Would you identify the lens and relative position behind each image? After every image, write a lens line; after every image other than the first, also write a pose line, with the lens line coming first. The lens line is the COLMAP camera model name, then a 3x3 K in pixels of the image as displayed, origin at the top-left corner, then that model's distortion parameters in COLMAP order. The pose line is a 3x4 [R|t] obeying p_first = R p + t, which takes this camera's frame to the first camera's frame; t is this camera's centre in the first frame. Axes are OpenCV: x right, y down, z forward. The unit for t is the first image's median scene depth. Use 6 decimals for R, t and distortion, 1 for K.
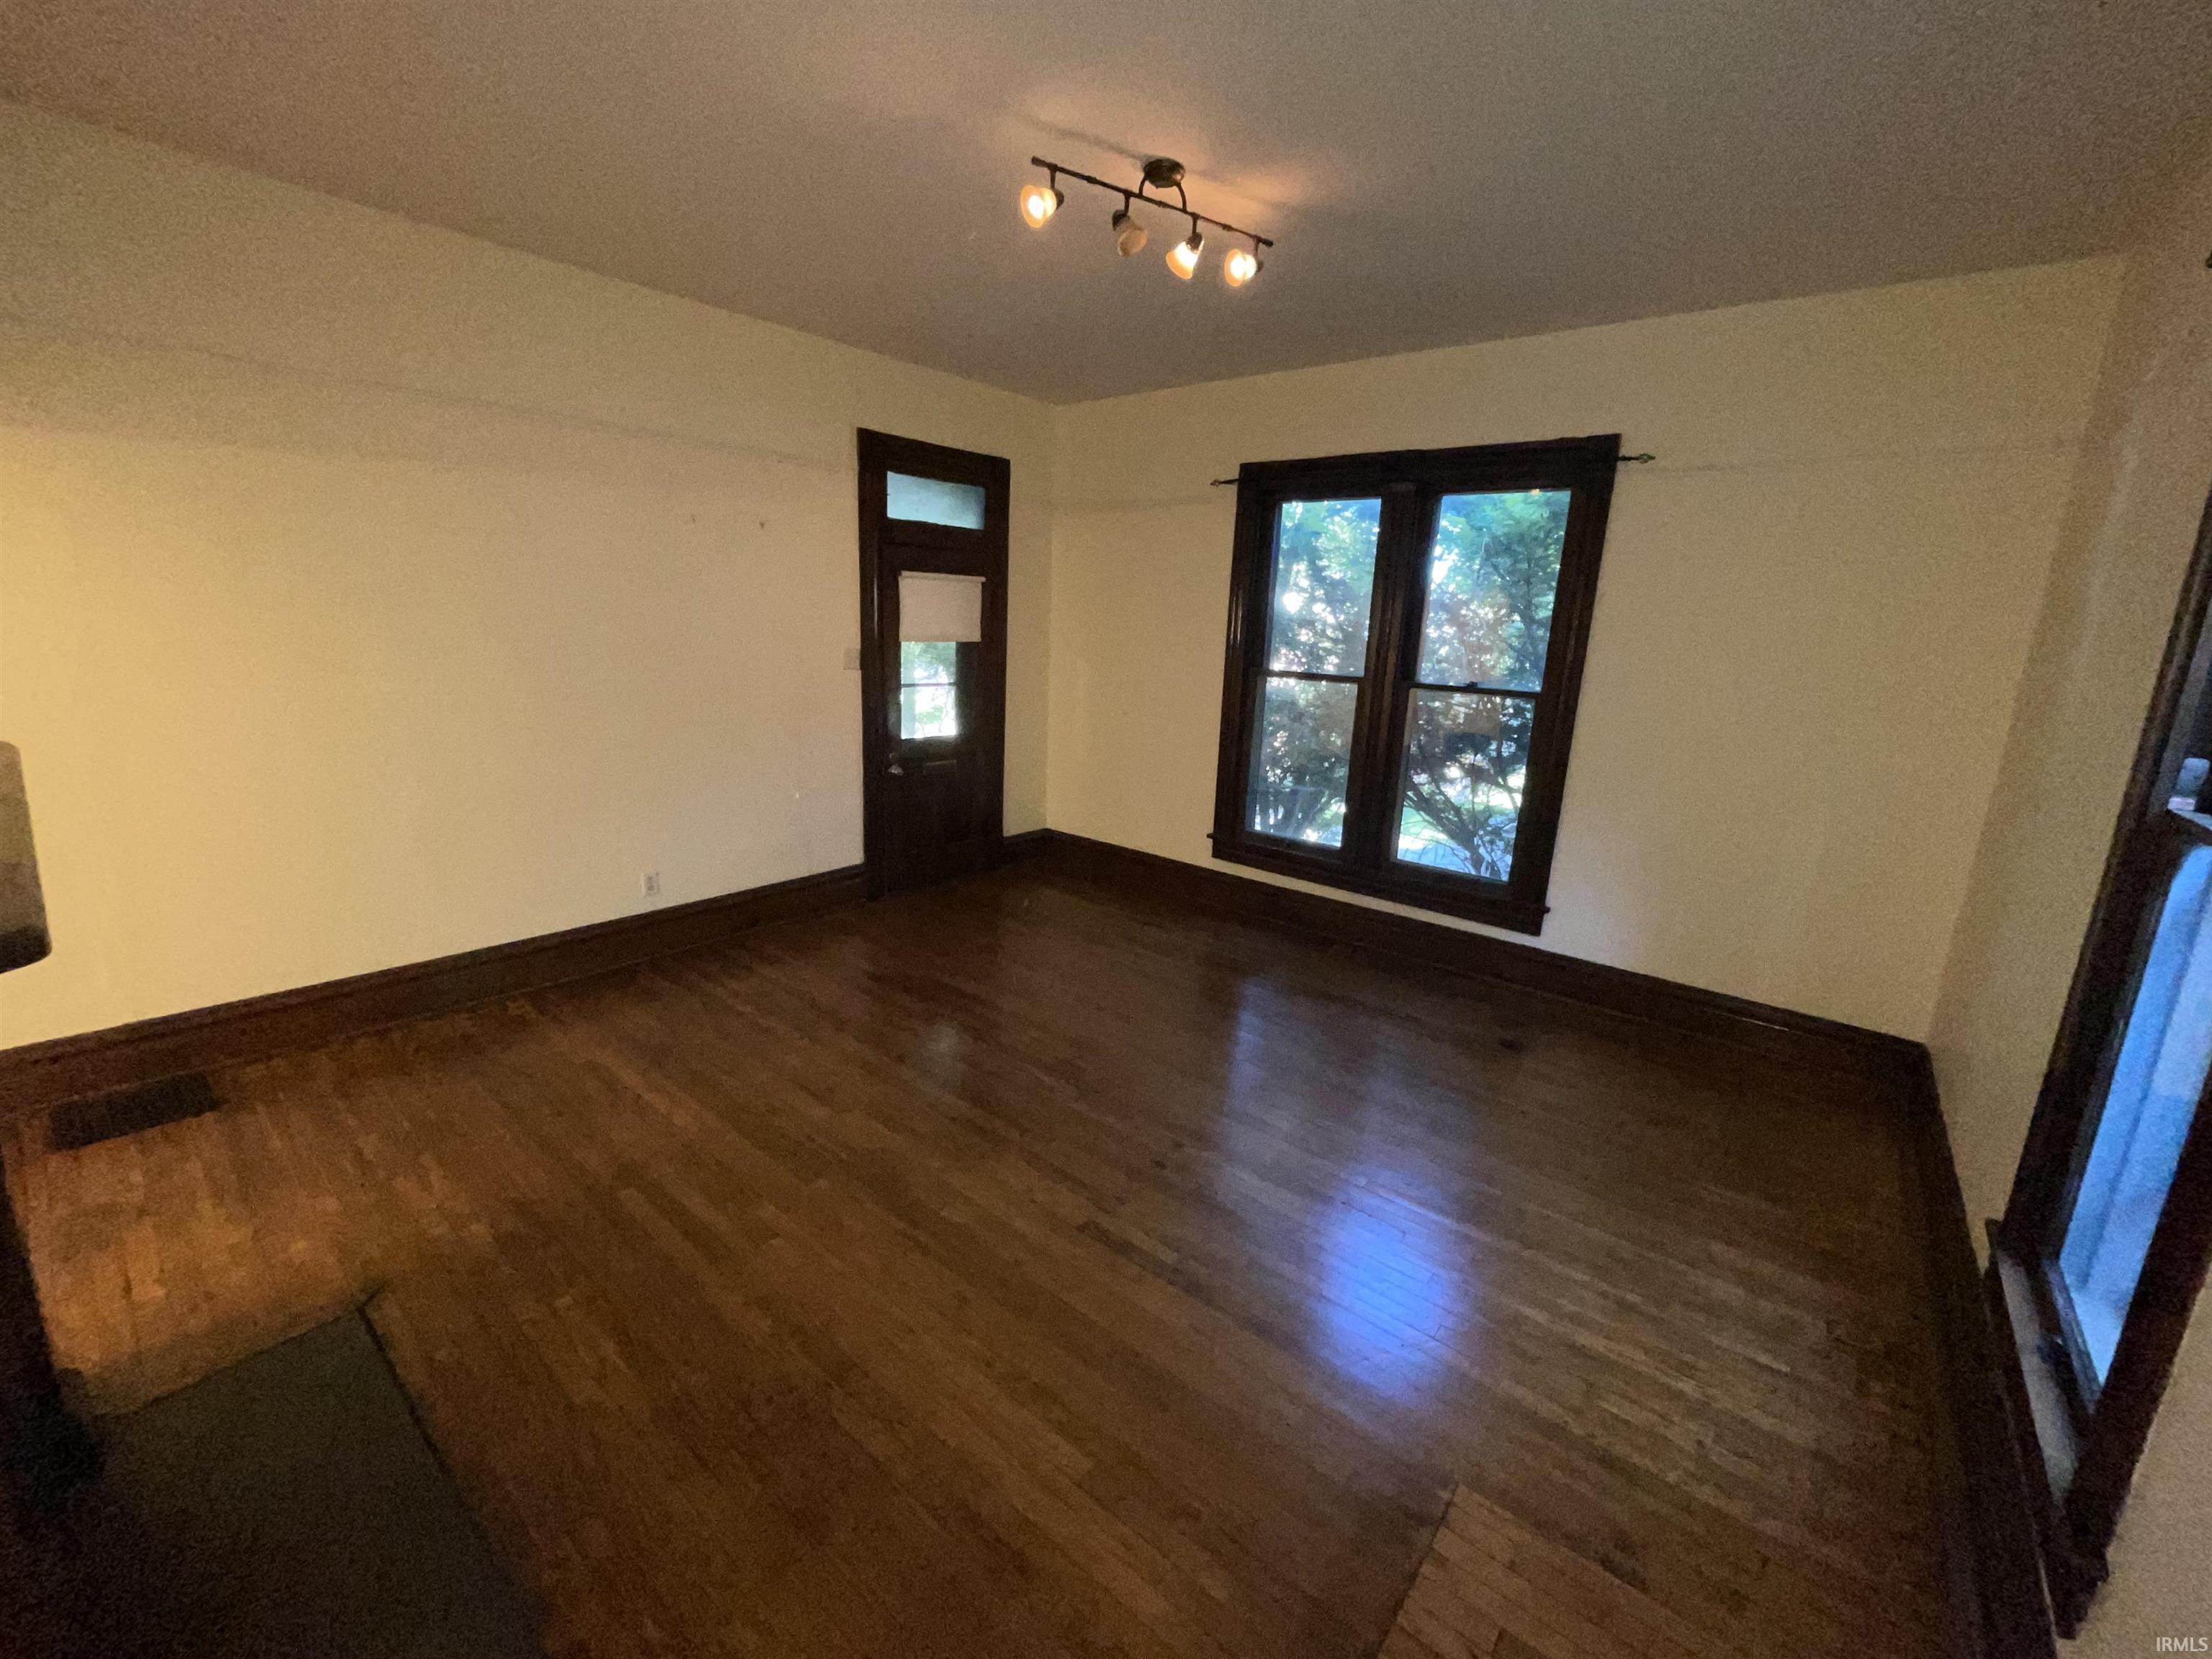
lens RADIAL K [[896.0, 0, 1106.0], [0, 896.0, 829.5], [0, 0, 1]] dist [0.001660, -0.002516]
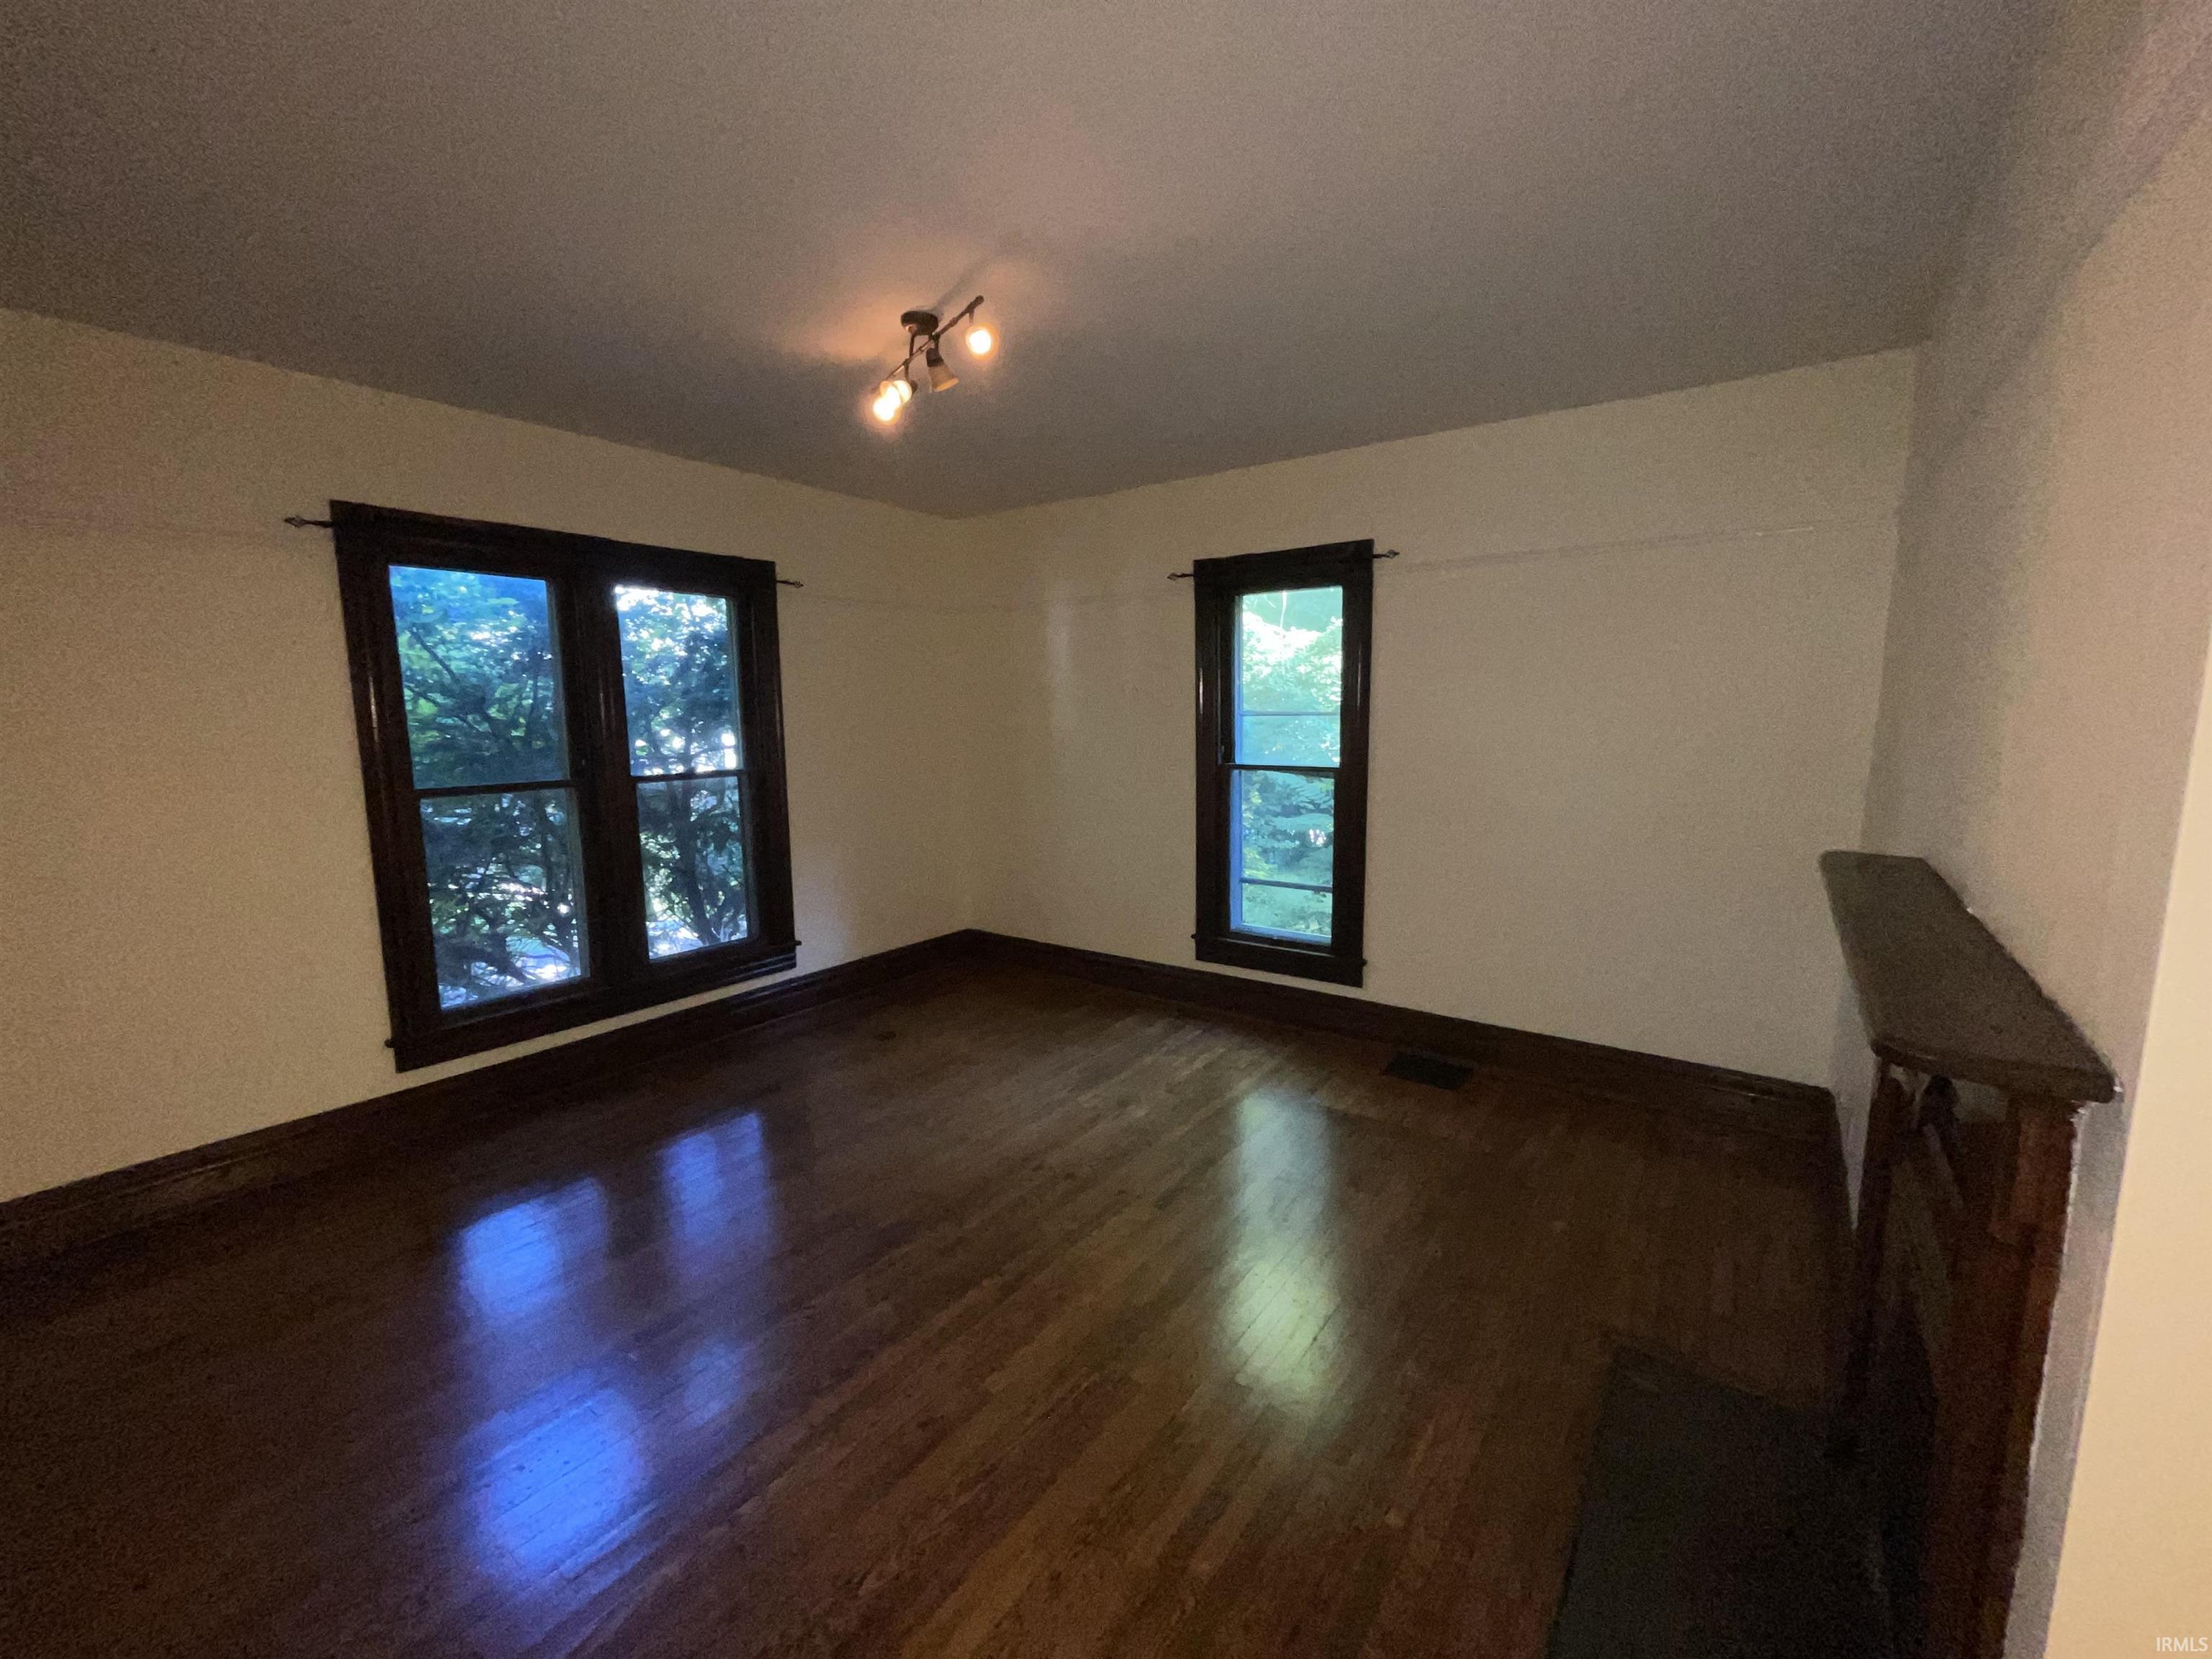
lens RADIAL K [[896.0, 0, 1106.0], [0, 896.0, 829.5], [0, 0, 1]] dist [0.001660, -0.002516]
pose [[-0.057301, -0.176623, 0.982609, -0.755510], [0.238645, 0.953271, 0.185266, -0.197628], [-0.969415, 0.245111, -0.012473, 0.635685]]
